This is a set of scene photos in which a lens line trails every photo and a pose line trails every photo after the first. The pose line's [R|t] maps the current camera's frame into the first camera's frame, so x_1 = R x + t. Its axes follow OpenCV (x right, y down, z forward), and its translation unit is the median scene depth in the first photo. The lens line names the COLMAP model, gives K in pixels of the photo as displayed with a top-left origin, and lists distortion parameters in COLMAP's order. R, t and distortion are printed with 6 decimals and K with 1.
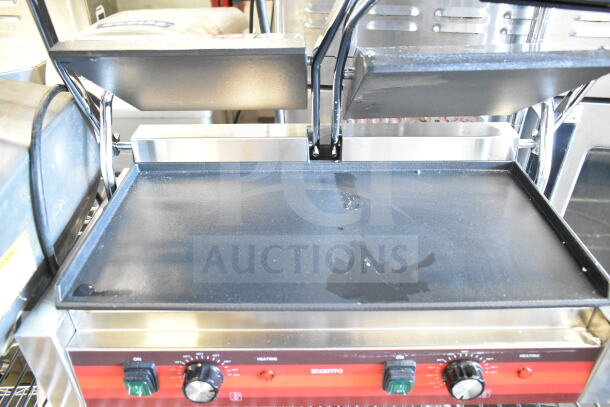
lens RADIAL K [[473.3, 0, 304.2], [0, 473.3, 191.4], [0, 0, 1]] dist [-0.003916, -0.001591]
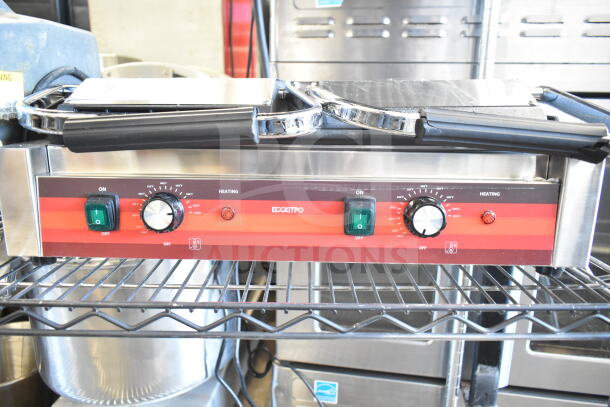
lens RADIAL K [[466.6, 0, 305.0], [0, 466.6, 203.5], [0, 0, 1]] dist [0.000819, 0.000802]
pose [[0.999308, 0.021255, -0.030521, 0.116018], [-0.030207, 0.942589, -0.332586, 0.702896], [0.021700, 0.333278, 0.942579, 0.067769]]
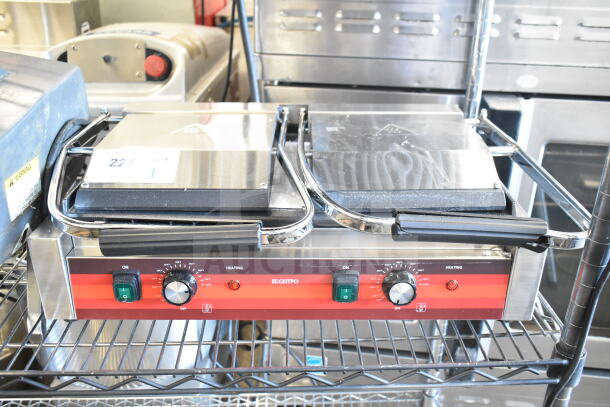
lens RADIAL K [[574.5, 0, 305.0], [0, 574.5, 203.5], [0, 0, 1]] dist [-0.000345, 0.001272]
pose [[0.999909, 0.010443, 0.008588, 0.084900], [-0.009246, 0.991576, -0.129197, 0.376523], [-0.009865, 0.129106, 0.991582, -0.456590]]
